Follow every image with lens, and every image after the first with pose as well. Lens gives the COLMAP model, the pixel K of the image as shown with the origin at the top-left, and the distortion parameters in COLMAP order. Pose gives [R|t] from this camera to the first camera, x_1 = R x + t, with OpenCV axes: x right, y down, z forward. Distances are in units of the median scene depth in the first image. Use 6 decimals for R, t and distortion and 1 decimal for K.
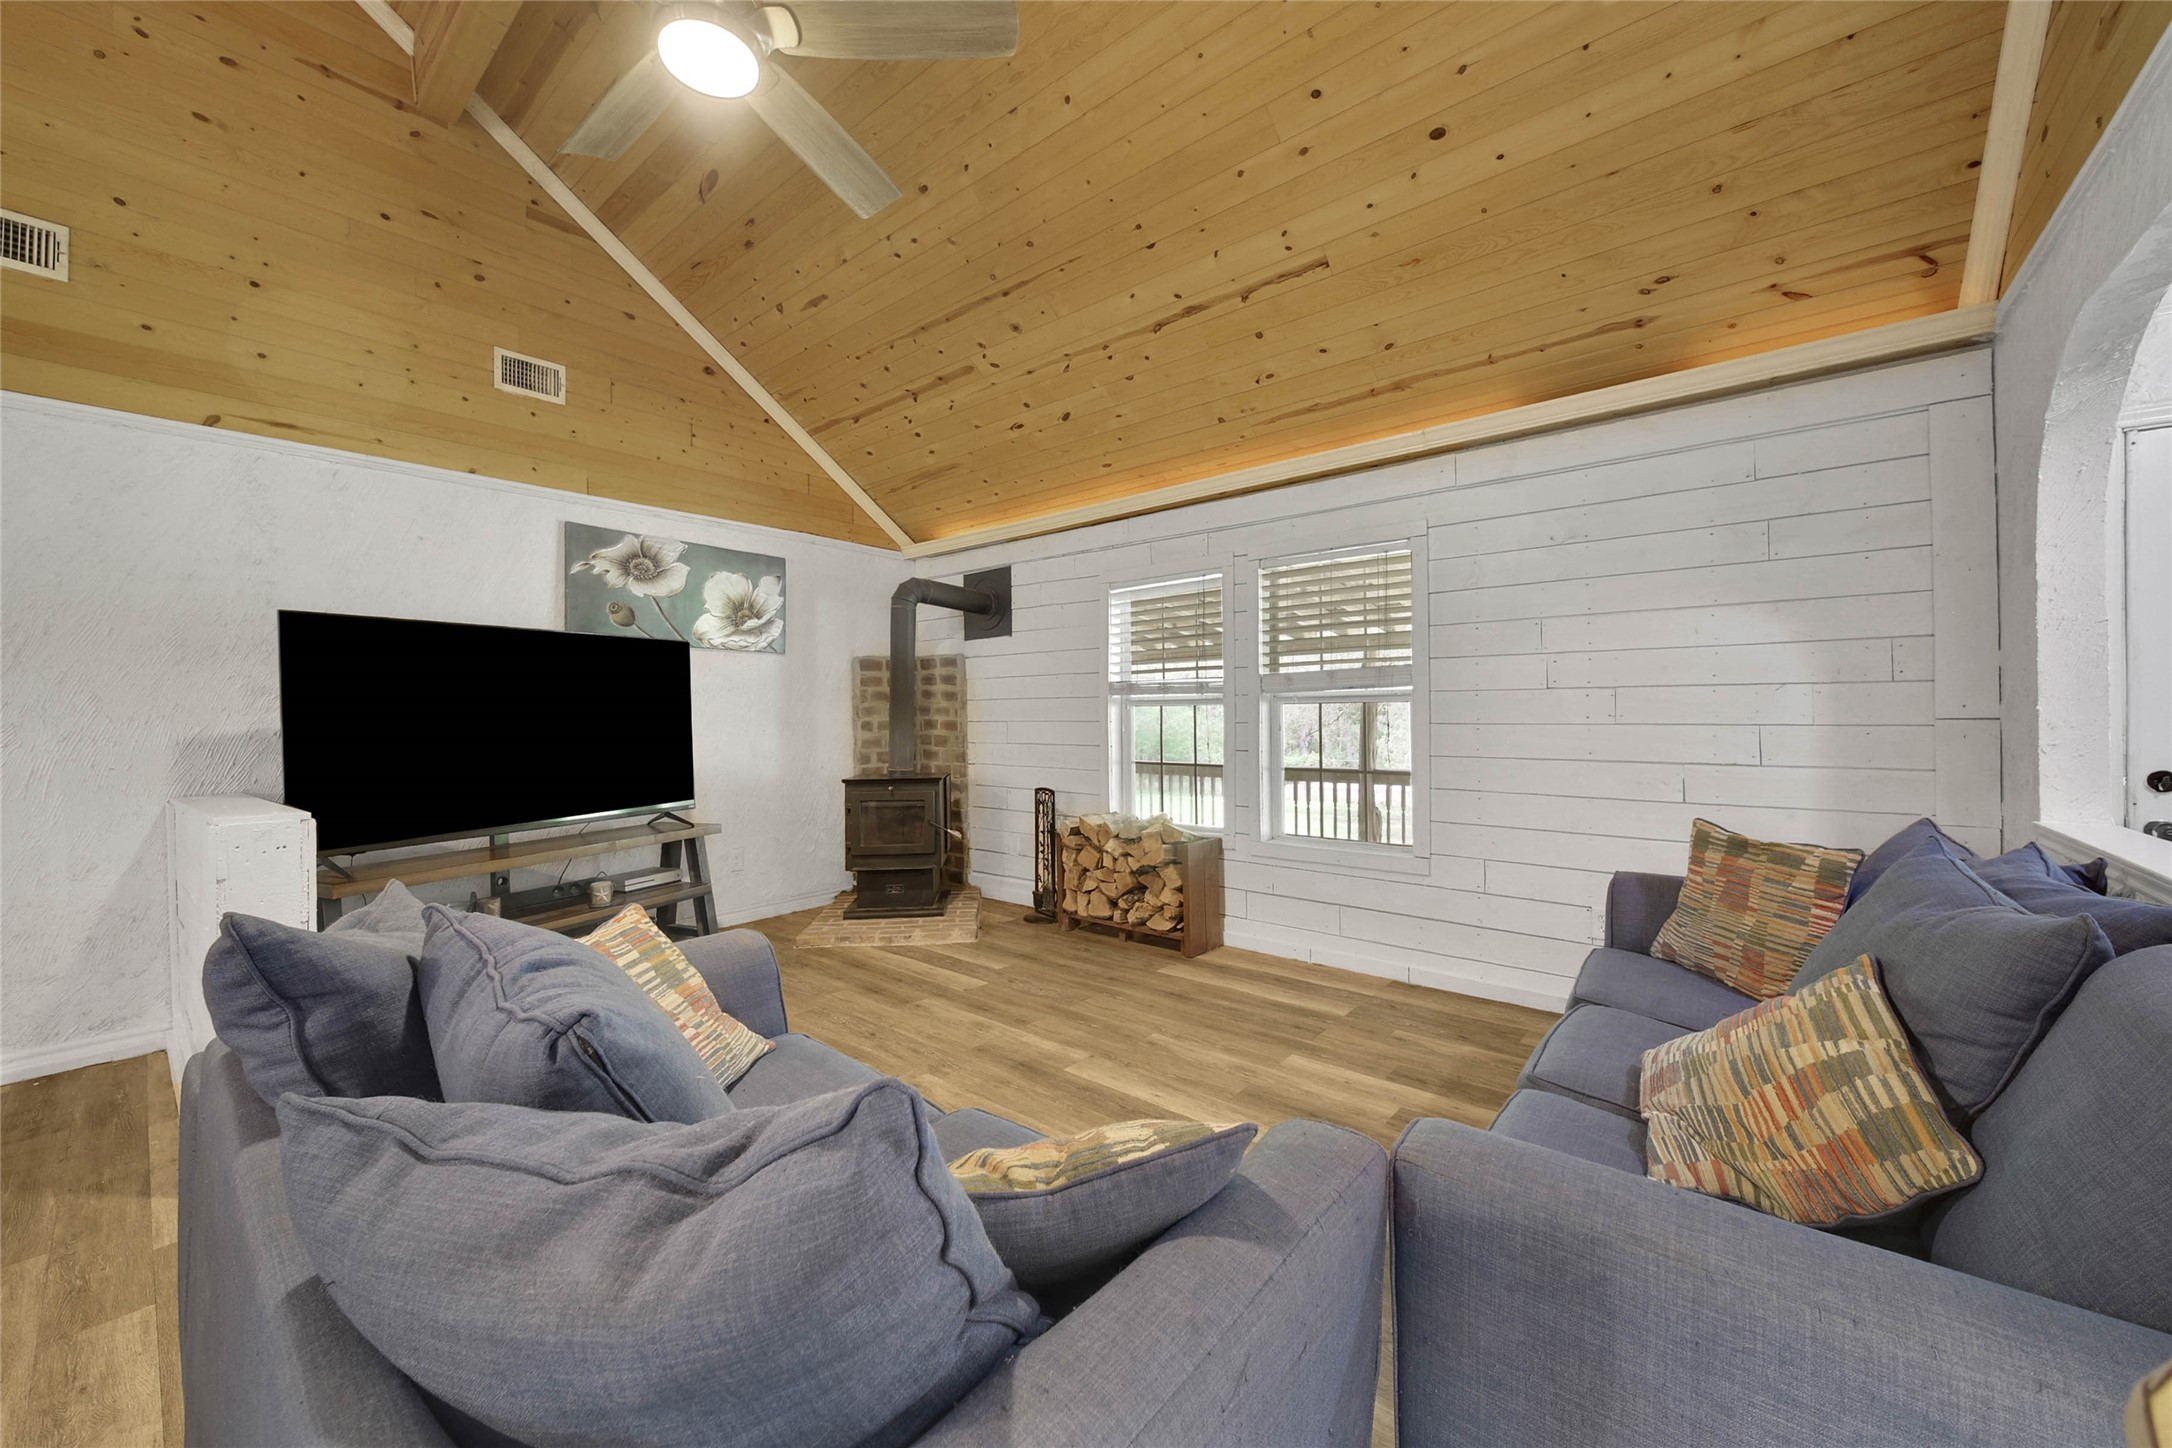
lens RADIAL K [[805.4, 0, 1084.1], [0, 805.4, 716.9], [0, 0, 1]] dist [-0.000857, -0.000494]
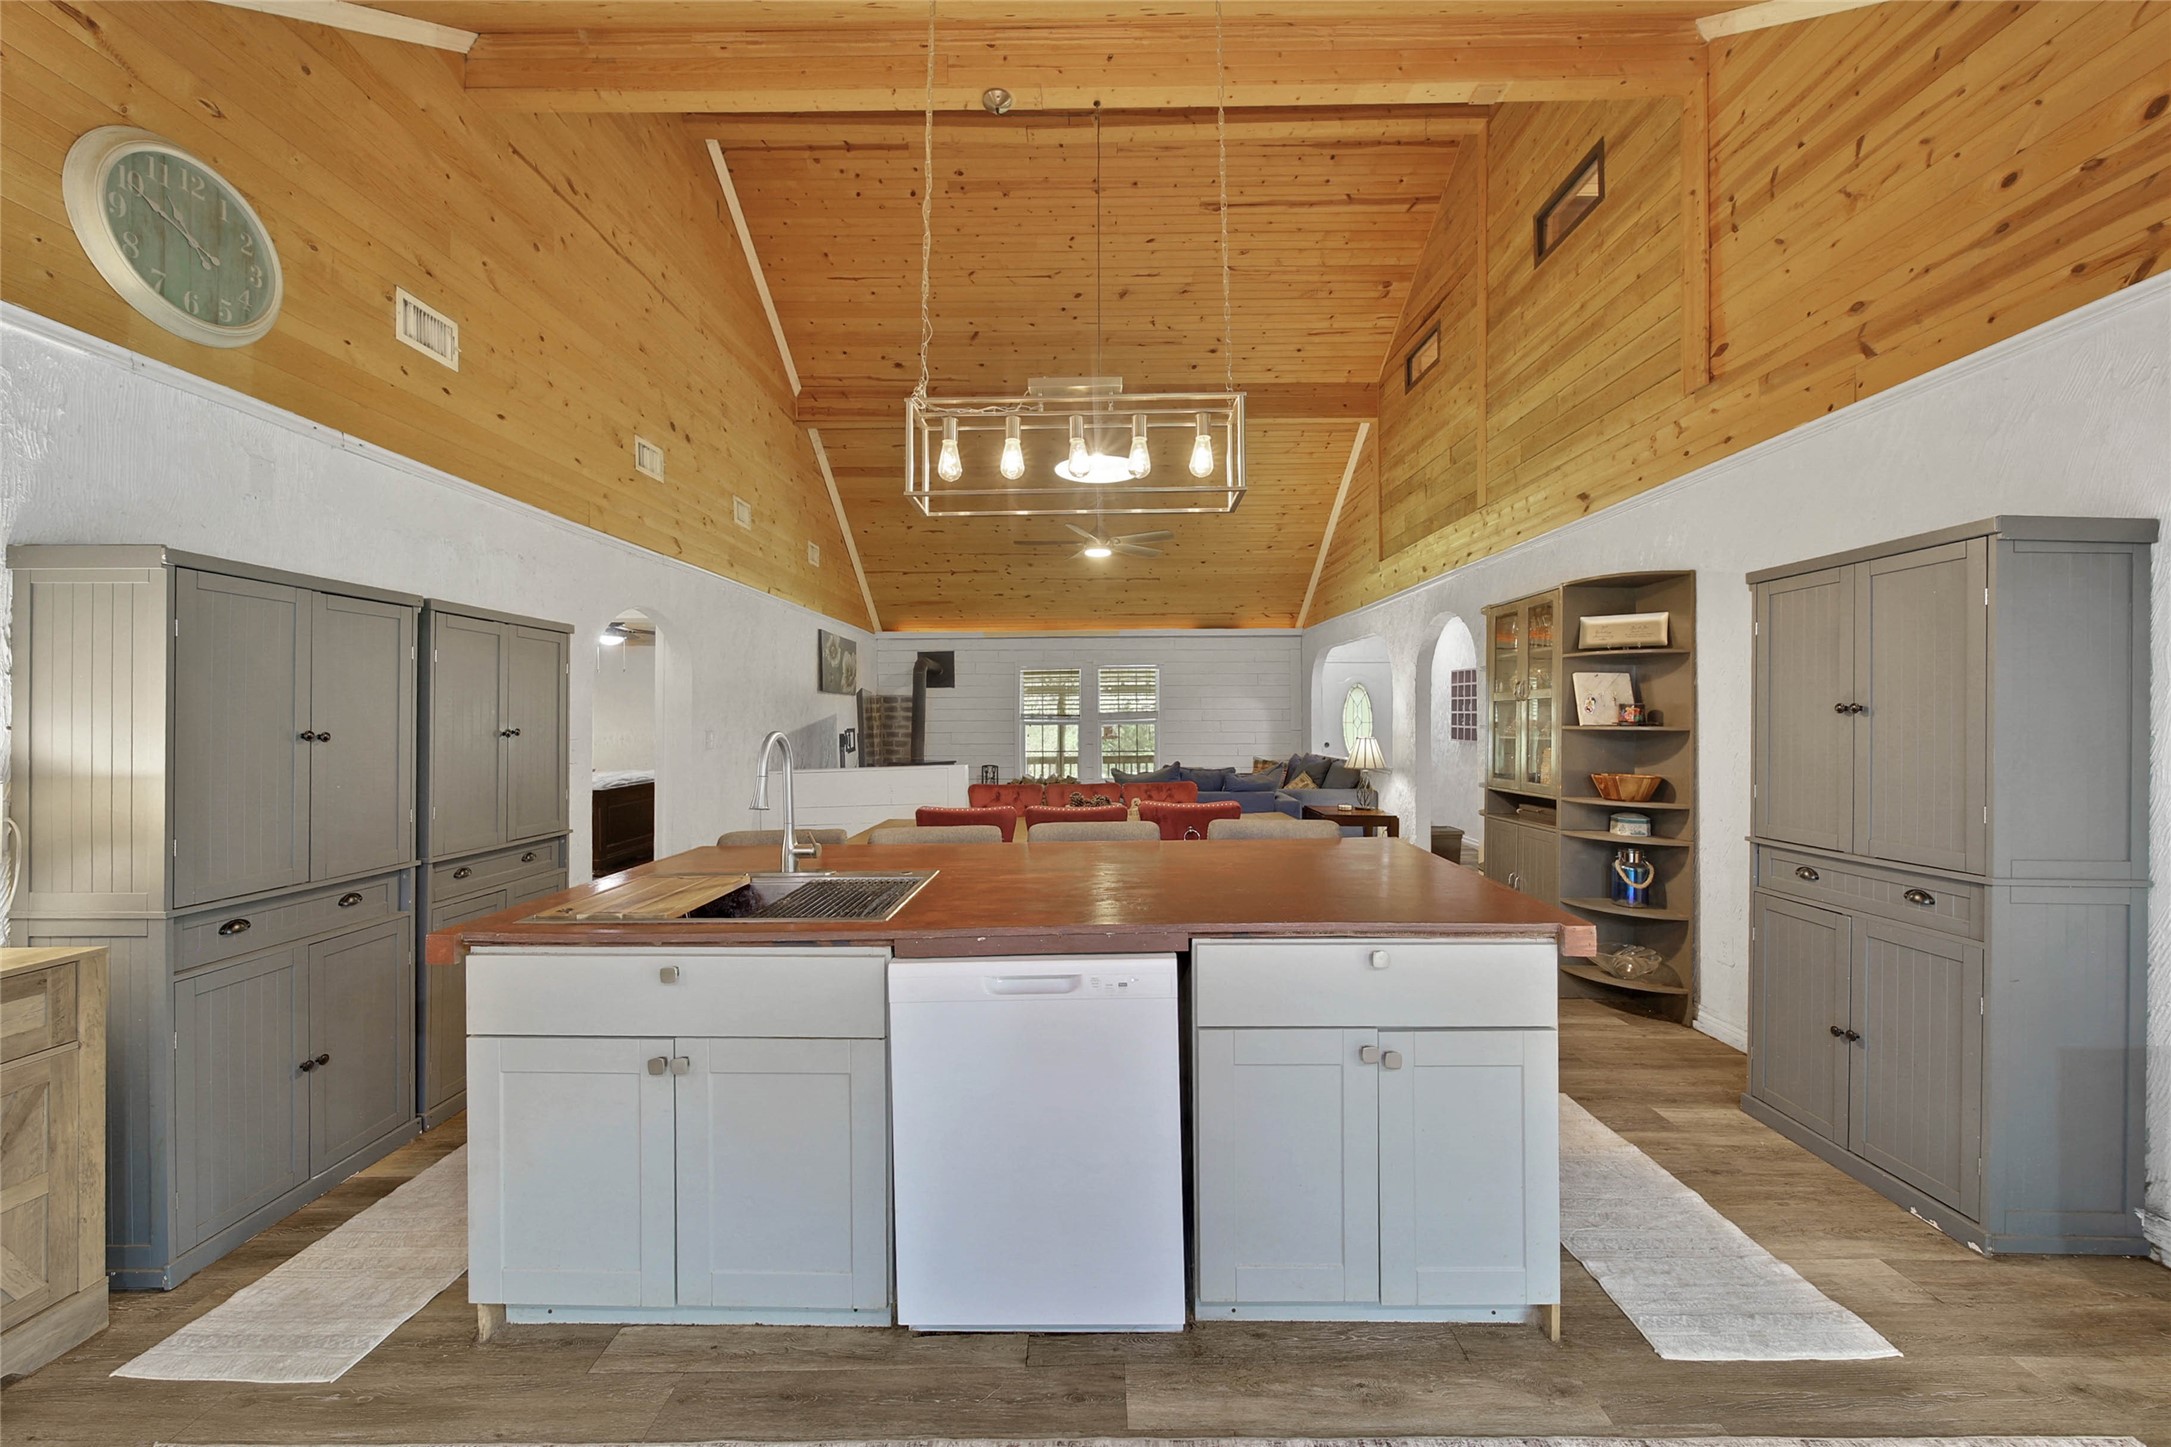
lens RADIAL K [[849.8, 0, 1075.2], [0, 849.8, 728.5], [0, 0, 1]] dist [-0.002134, -0.001036]
pose [[0.775330, -0.003827, 0.631545, -1.520721], [0.001170, 0.999989, 0.004623, -0.017787], [-0.631555, -0.002846, 0.775326, -0.989120]]
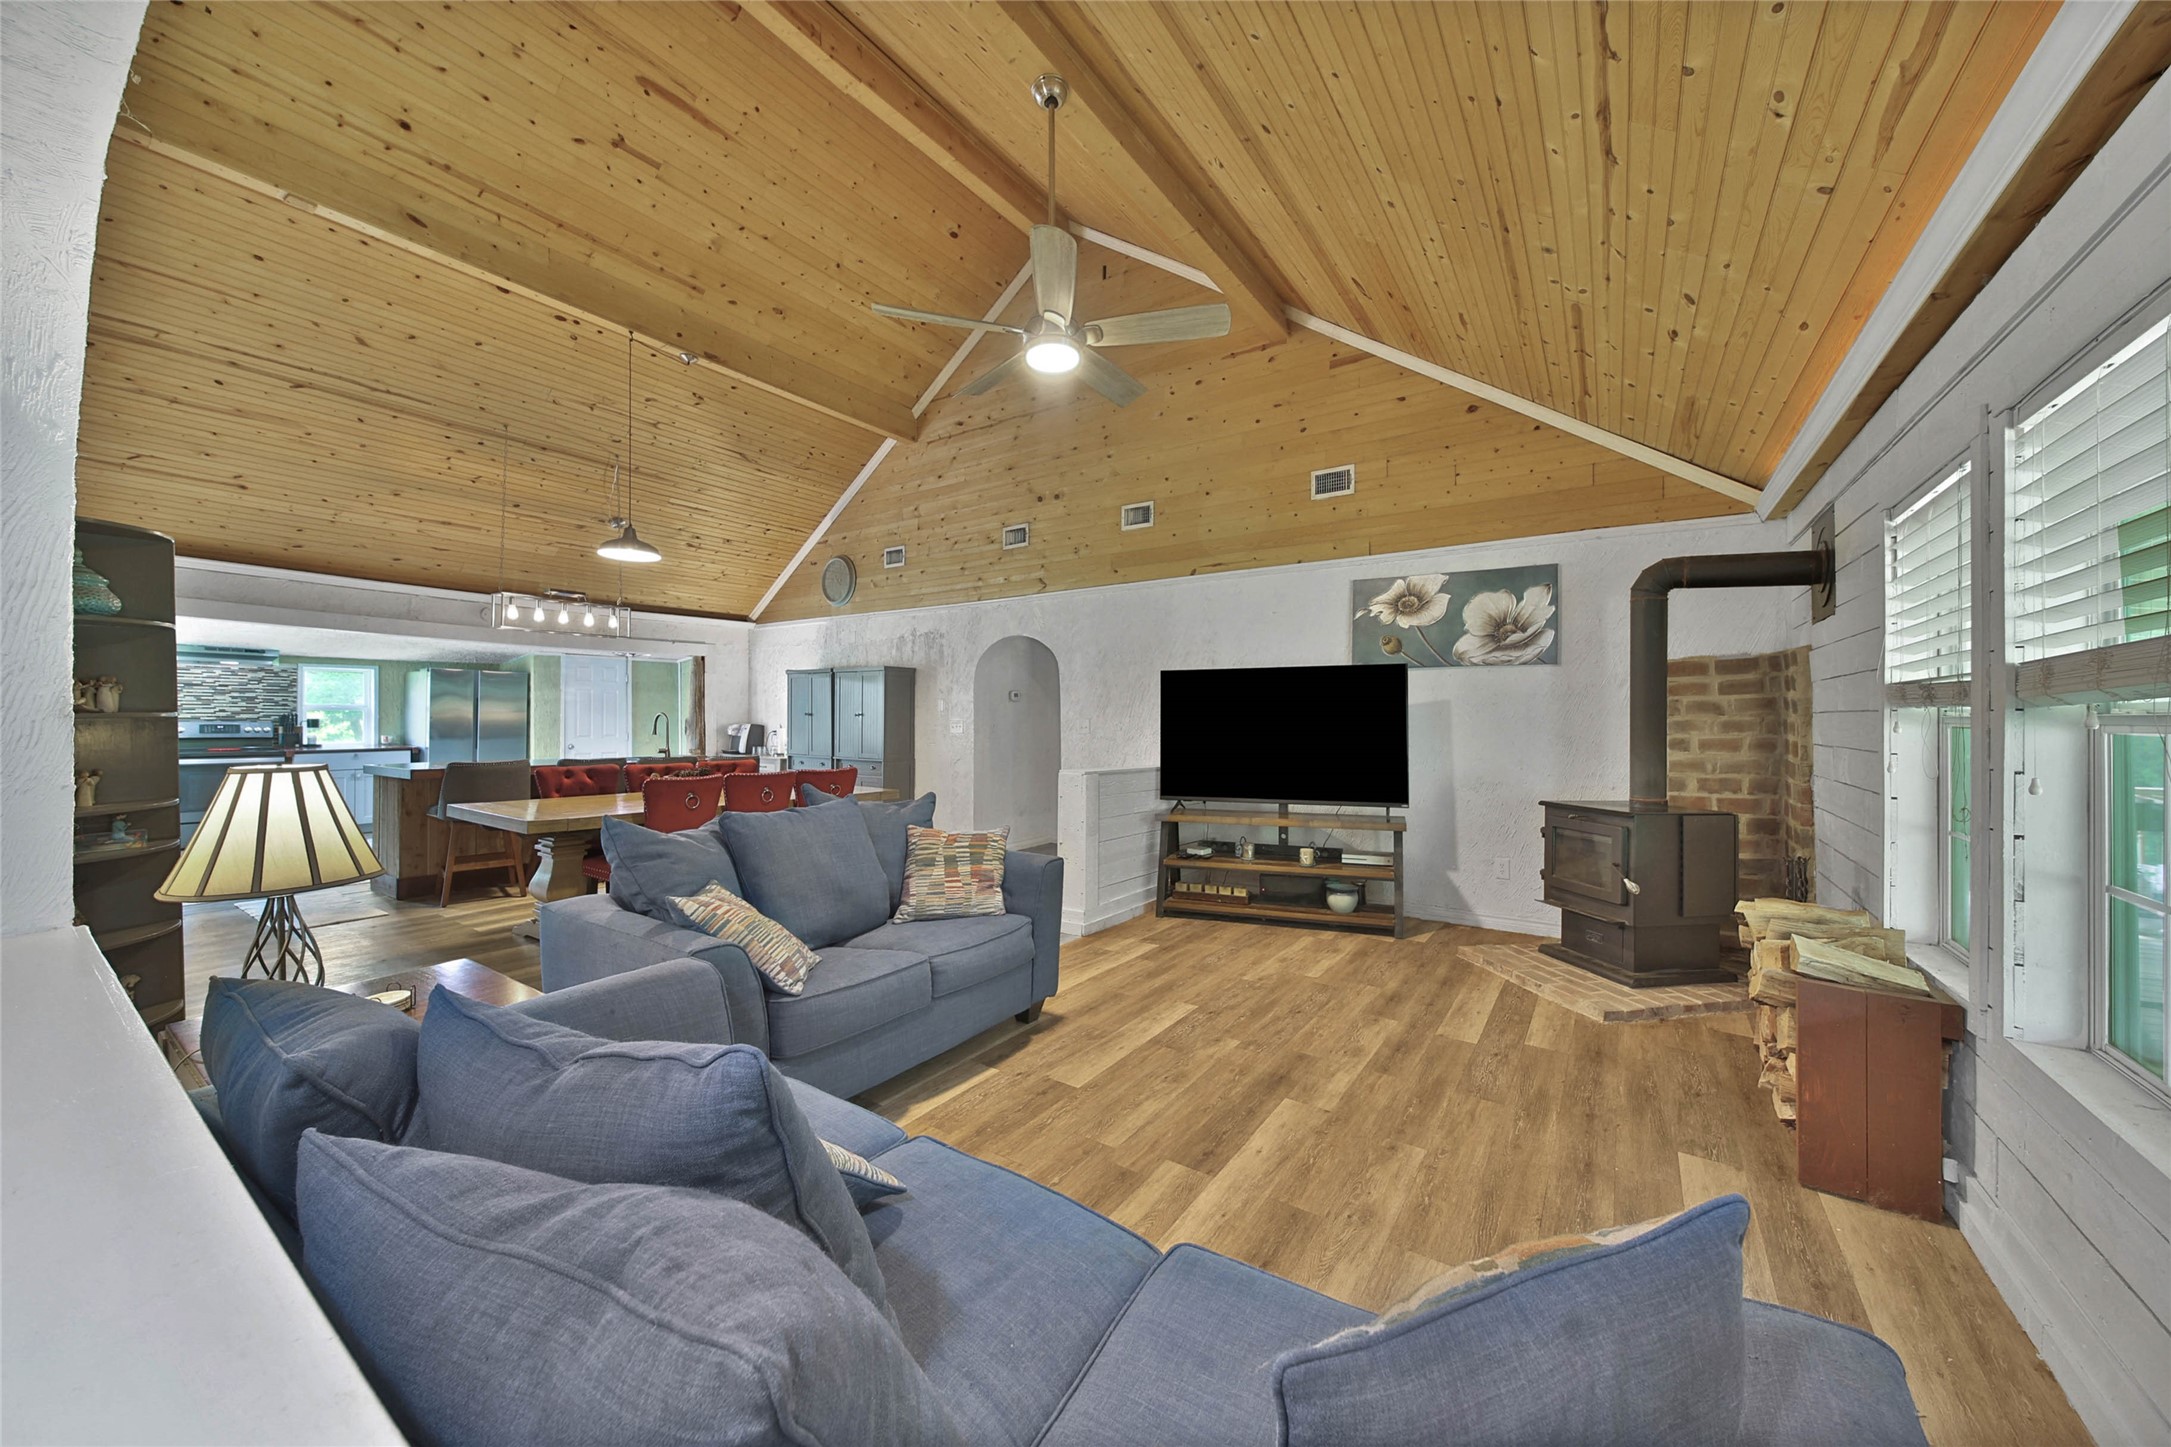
lens RADIAL K [[748.0, 0, 1071.4], [0, 748.0, 722.0], [0, 0, 1]] dist [0.003416, -0.000318]
pose [[0.097783, 0.012144, -0.995134, 0.551783], [-0.008189, 0.999902, 0.011398, -0.019294], [0.995174, 0.007034, 0.097873, 0.418272]]
